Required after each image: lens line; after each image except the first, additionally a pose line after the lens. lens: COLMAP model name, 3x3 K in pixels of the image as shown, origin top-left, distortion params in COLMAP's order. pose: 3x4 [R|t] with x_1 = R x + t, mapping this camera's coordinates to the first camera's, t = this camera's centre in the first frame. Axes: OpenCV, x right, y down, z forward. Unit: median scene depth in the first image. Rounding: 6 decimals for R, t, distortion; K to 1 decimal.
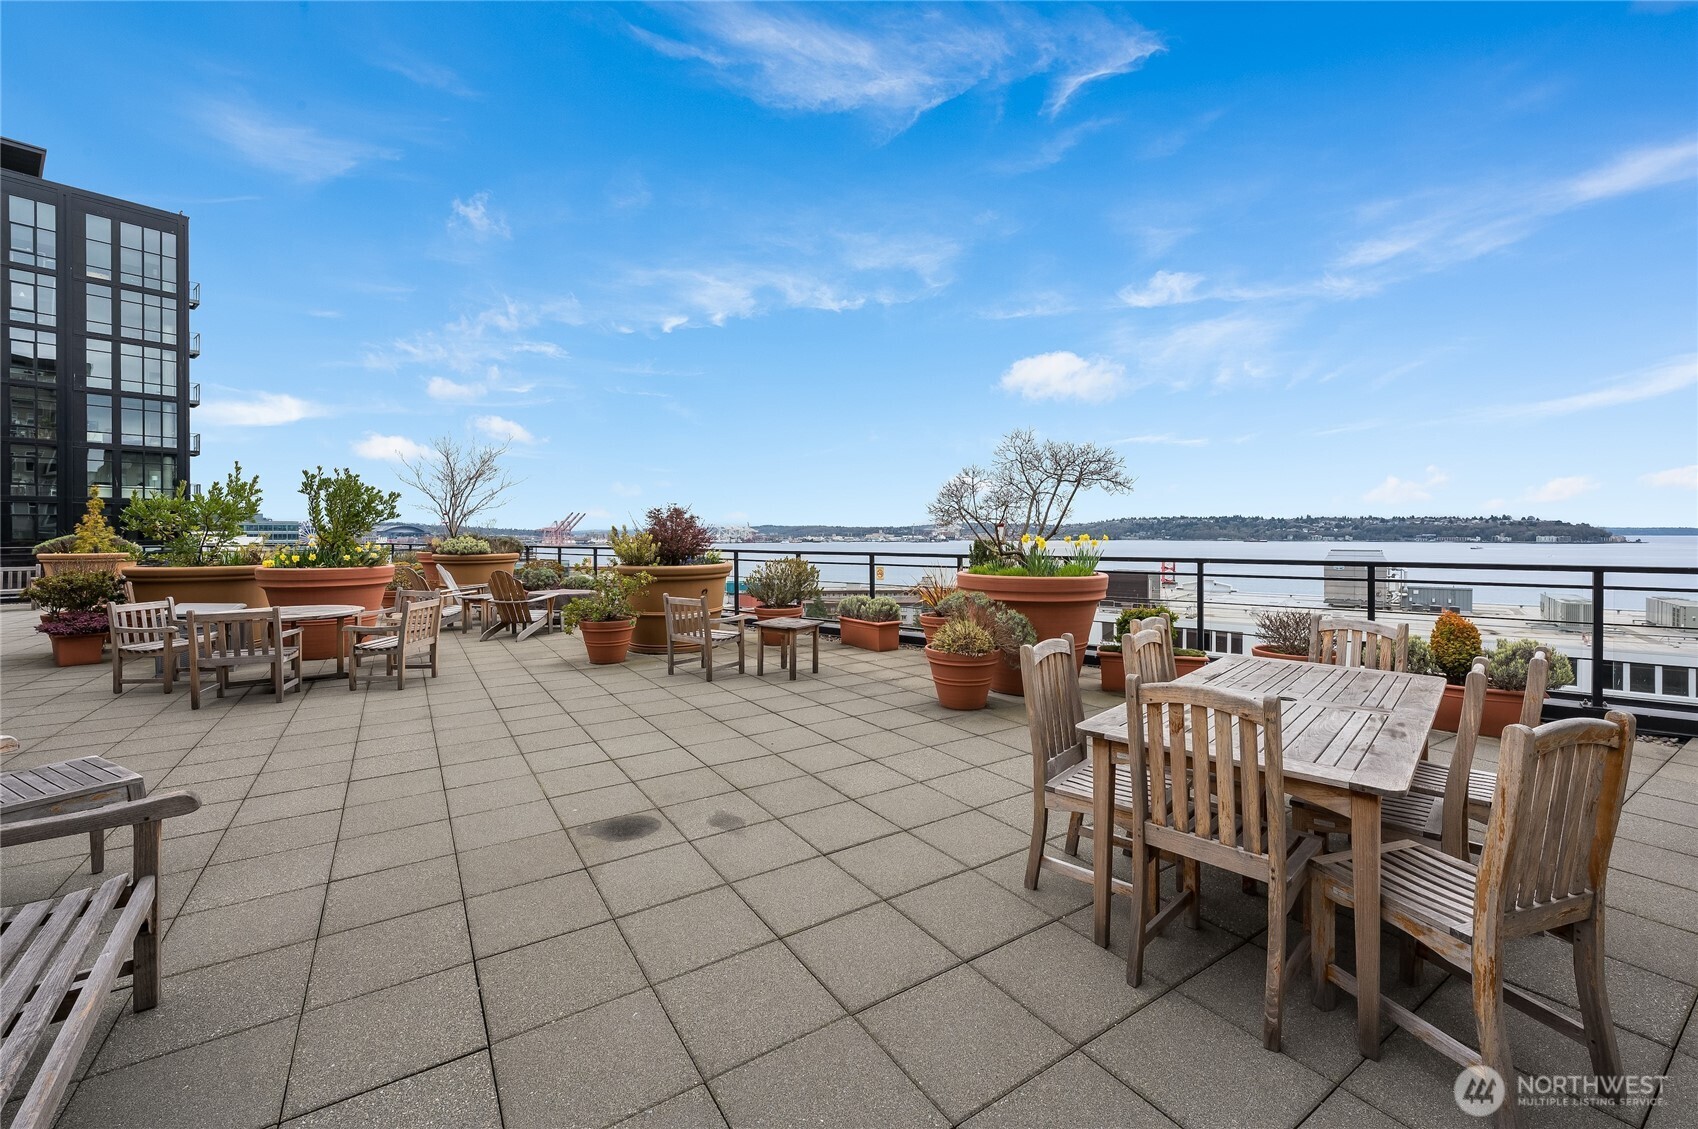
lens RADIAL K [[676.4, 0, 848.3], [0, 676.4, 542.1], [0, 0, 1]] dist [-0.001555, -0.000285]
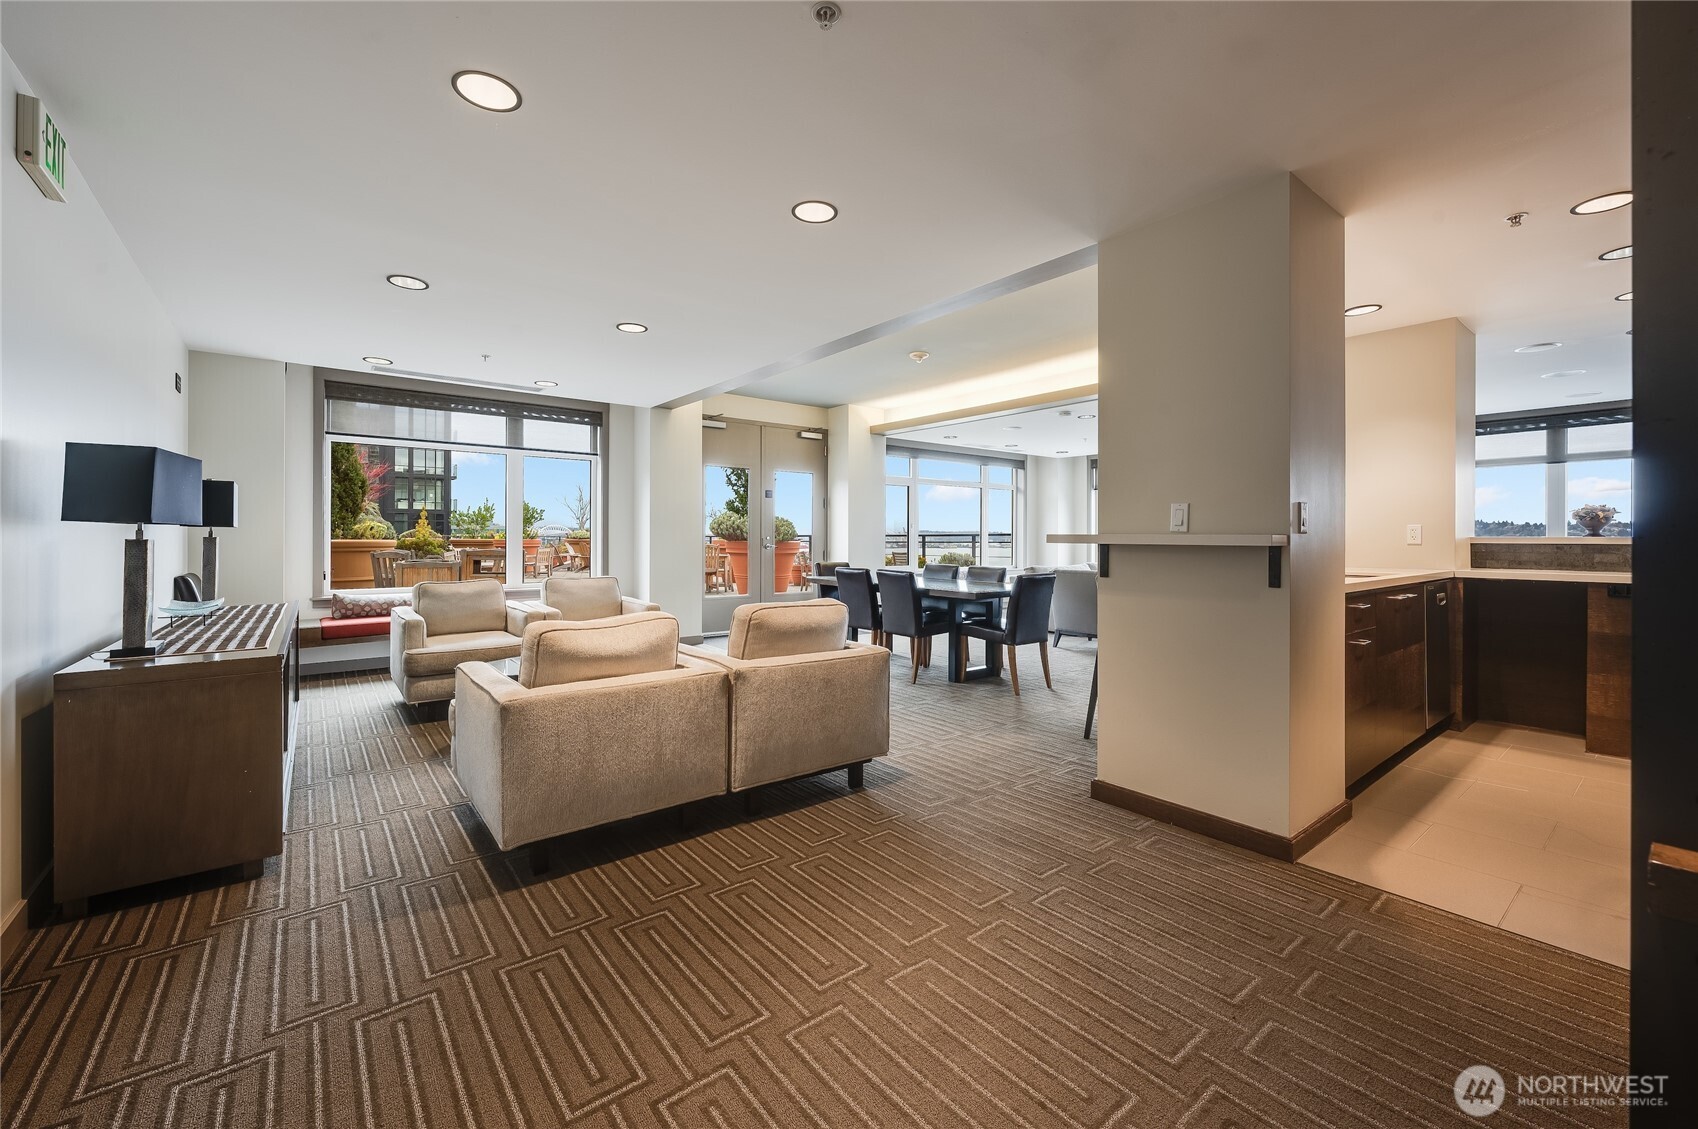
lens RADIAL K [[676.4, 0, 848.3], [0, 676.4, 542.1], [0, 0, 1]] dist [-0.001555, -0.000285]
pose [[0.973933, 0.005629, -0.226768, 0.225904], [-0.007126, 0.999958, -0.005779, 0.011631], [0.226726, 0.007245, 0.973932, -0.264788]]
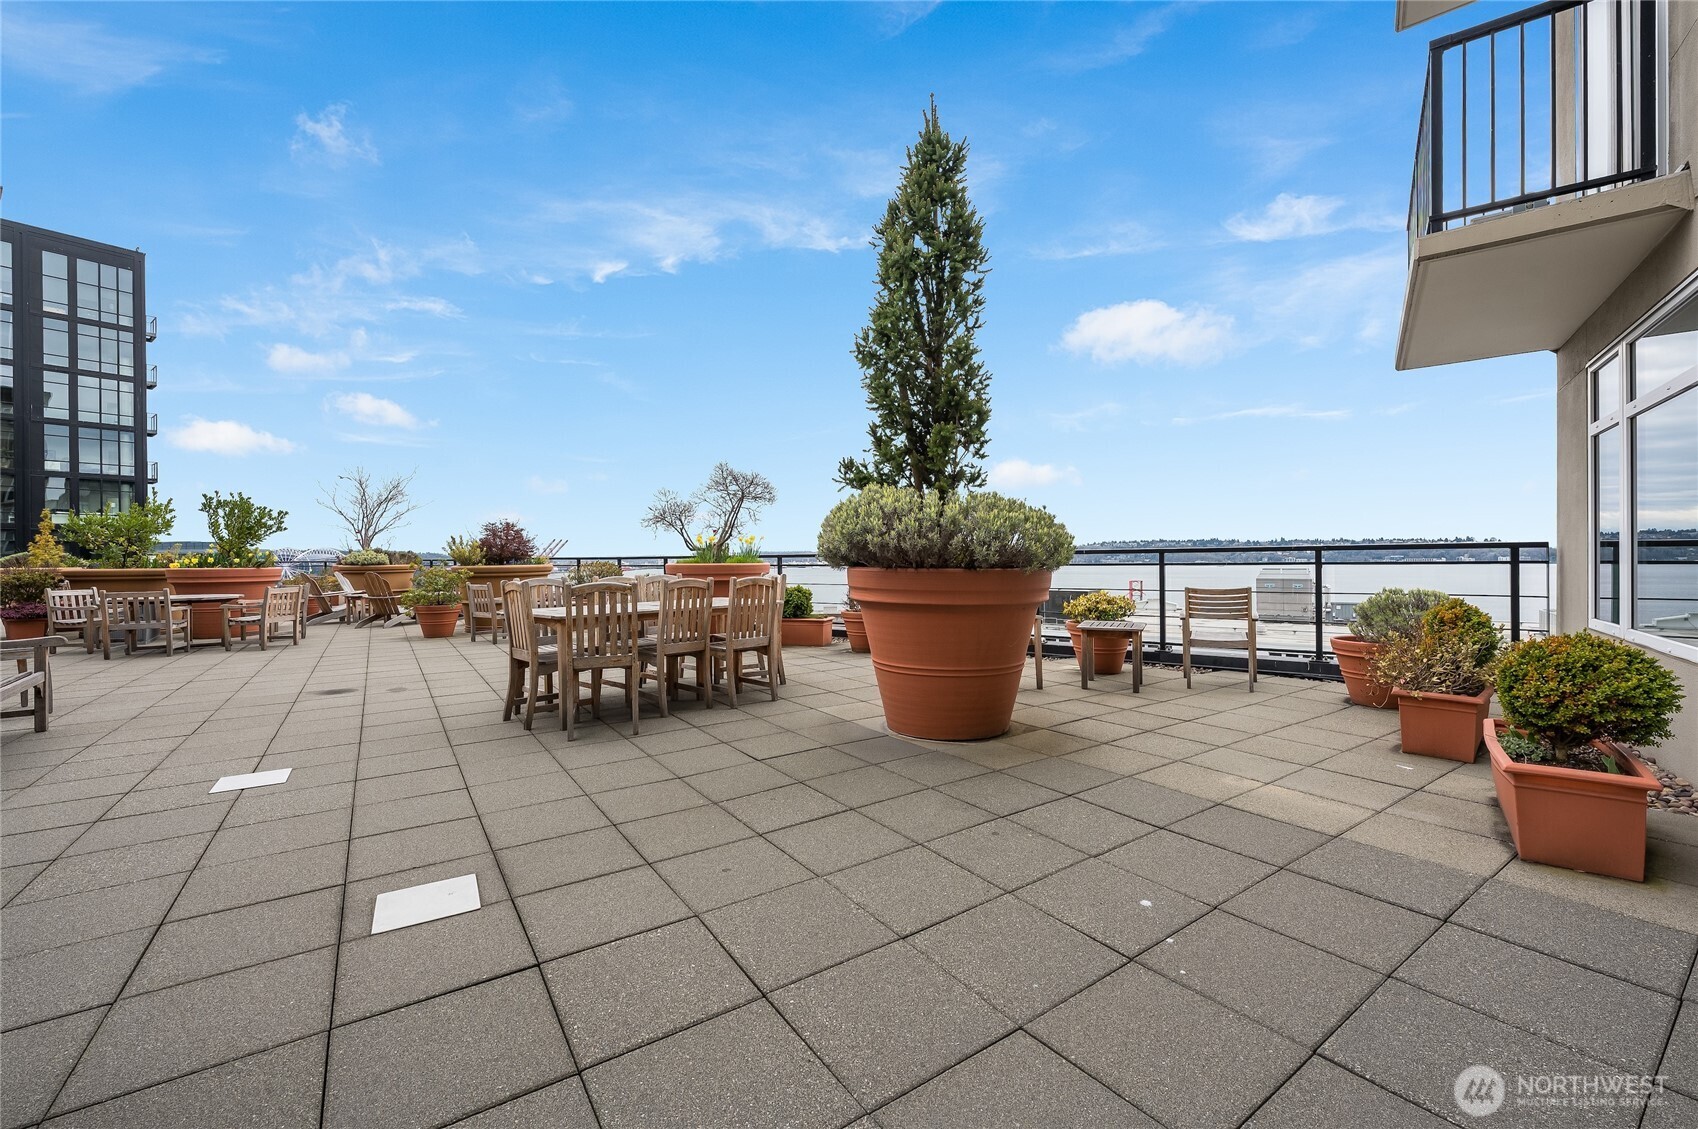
lens RADIAL K [[683.3, 0, 849.0], [0, 683.3, 564.5], [0, 0, 1]] dist [0.002471, 0.000417]
pose [[0.999844, -0.006566, 0.016418, 0.089986], [0.006651, 0.999965, -0.005105, 0.009733], [-0.016384, 0.005213, 0.999852, -0.074093]]
